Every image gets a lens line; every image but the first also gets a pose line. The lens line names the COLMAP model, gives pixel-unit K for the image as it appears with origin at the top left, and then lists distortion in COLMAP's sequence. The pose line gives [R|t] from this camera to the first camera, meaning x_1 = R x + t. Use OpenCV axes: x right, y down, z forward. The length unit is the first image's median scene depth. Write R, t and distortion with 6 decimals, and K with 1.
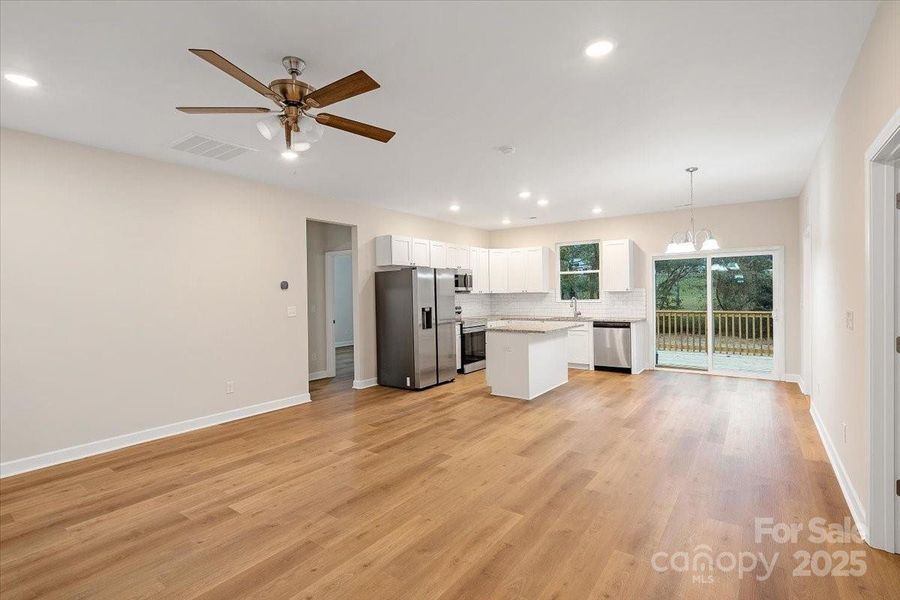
lens RADIAL K [[432.0, 0, 455.2], [0, 432.0, 291.3], [0, 0, 1]] dist [-0.002636, -0.000223]
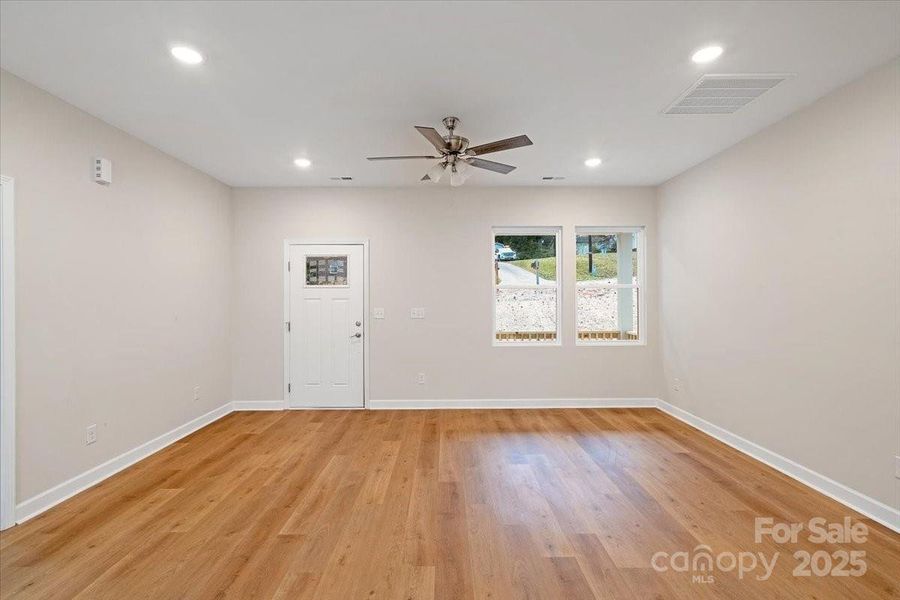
lens RADIAL K [[414.3, 0, 442.6], [0, 414.3, 304.4], [0, 0, 1]] dist [-0.005290, 0.001813]
pose [[-0.820355, 0.026699, -0.571232, 0.222637], [0.019027, 0.999631, 0.019398, 0.006431], [0.571539, 0.005044, -0.820560, 1.179824]]
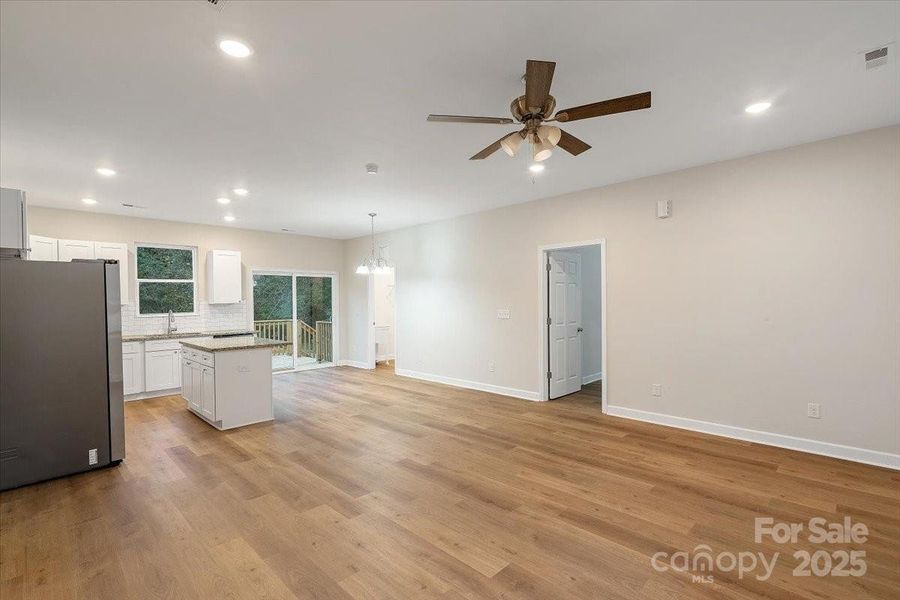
lens RADIAL K [[414.3, 0, 449.2], [0, 414.3, 305.4], [0, 0, 1]] dist [-0.005290, 0.001813]
pose [[0.159731, -0.000974, 0.987160, -0.807059], [0.005225, 0.999986, 0.000141, 0.011978], [-0.987147, 0.005136, 0.159734, 0.612512]]
